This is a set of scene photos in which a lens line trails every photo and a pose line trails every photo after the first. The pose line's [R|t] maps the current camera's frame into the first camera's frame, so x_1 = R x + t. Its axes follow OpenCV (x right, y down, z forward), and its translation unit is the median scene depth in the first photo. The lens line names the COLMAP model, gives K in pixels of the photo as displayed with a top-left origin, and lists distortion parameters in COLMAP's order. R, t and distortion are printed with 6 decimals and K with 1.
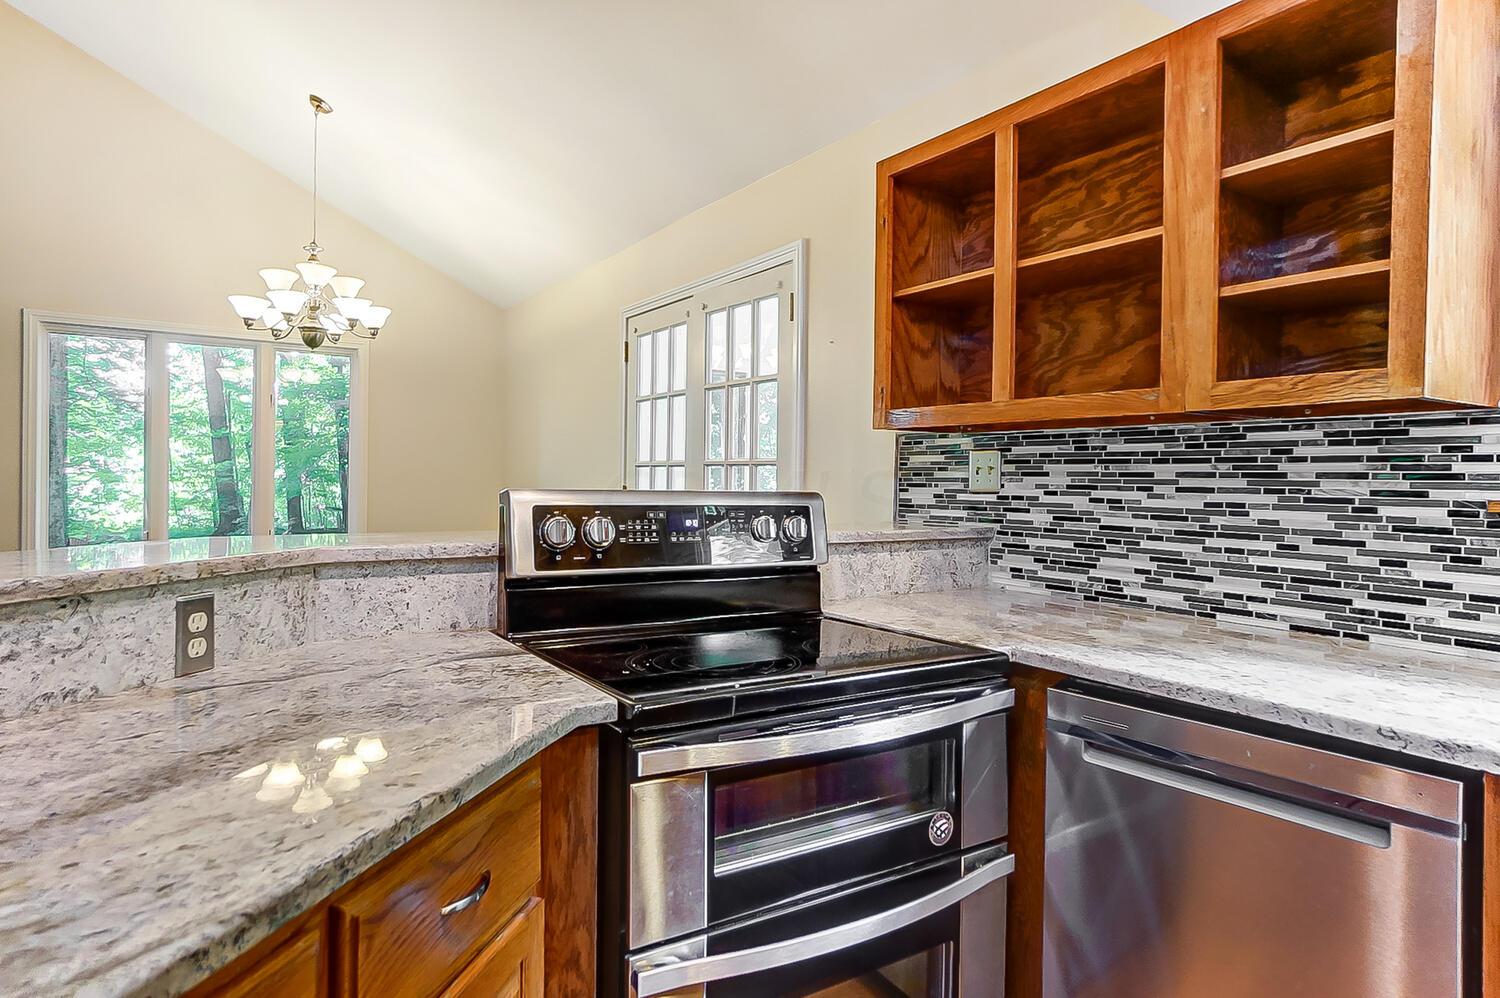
lens RADIAL K [[857.3, 0, 747.6], [0, 857.3, 491.4], [0, 0, 1]] dist [-0.006814, 0.001965]
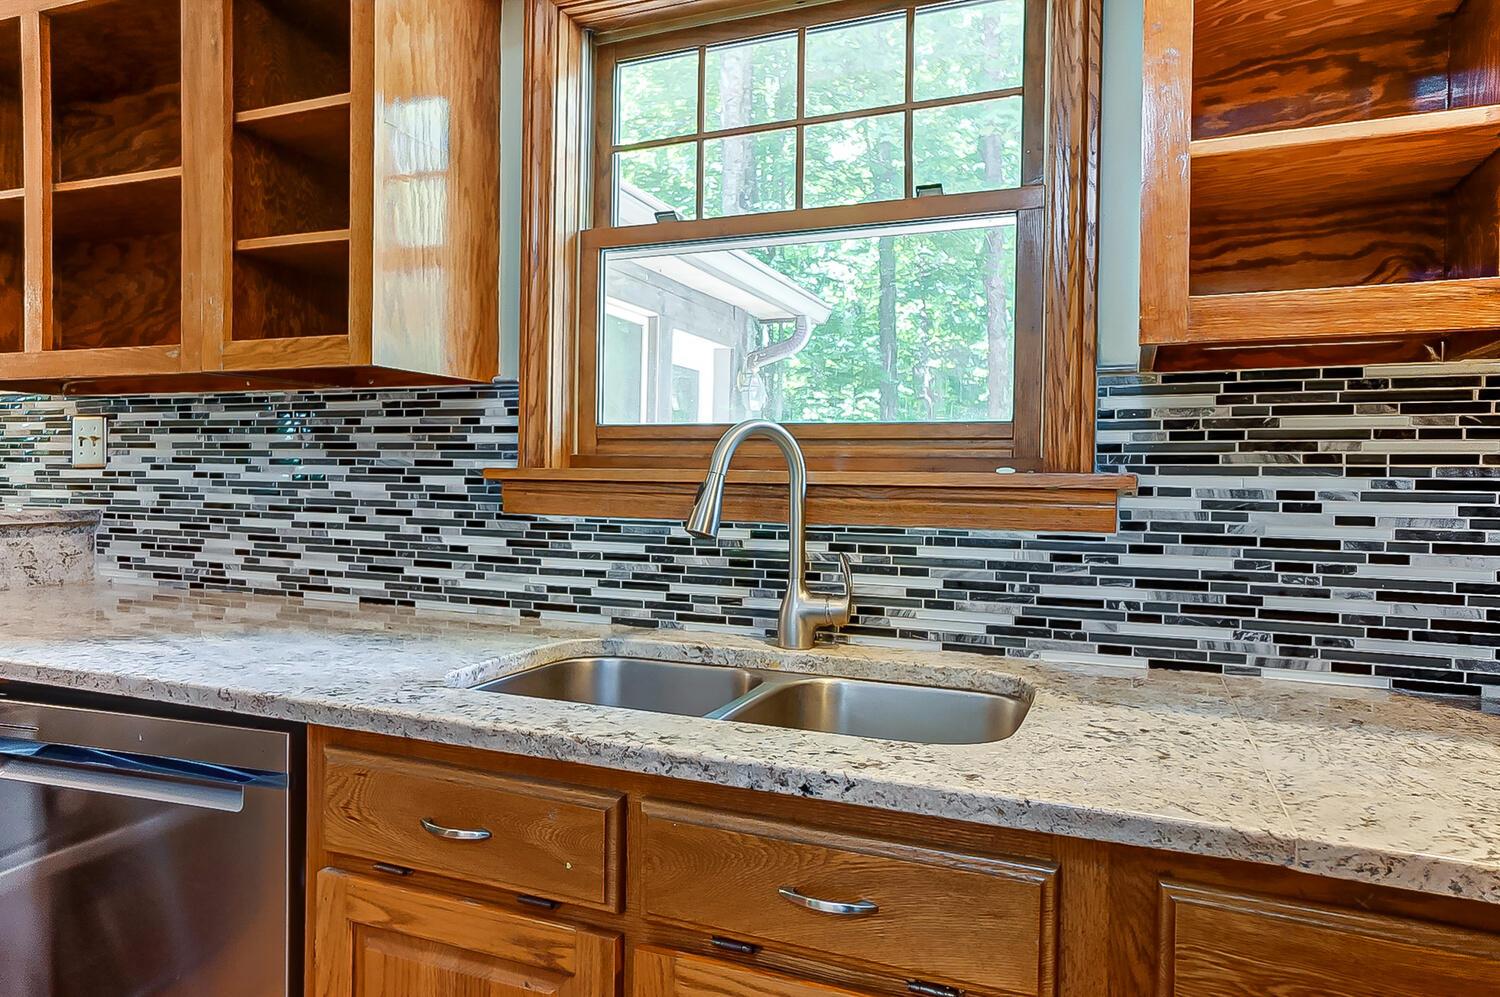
lens RADIAL K [[928.4, 0, 748.1], [0, 928.4, 494.8], [0, 0, 1]] dist [0.006658, 0.004245]
pose [[0.825359, -0.013540, 0.564446, 0.366585], [0.006223, 0.999870, 0.014884, 0.022508], [-0.564574, -0.008772, 0.825336, -0.127405]]
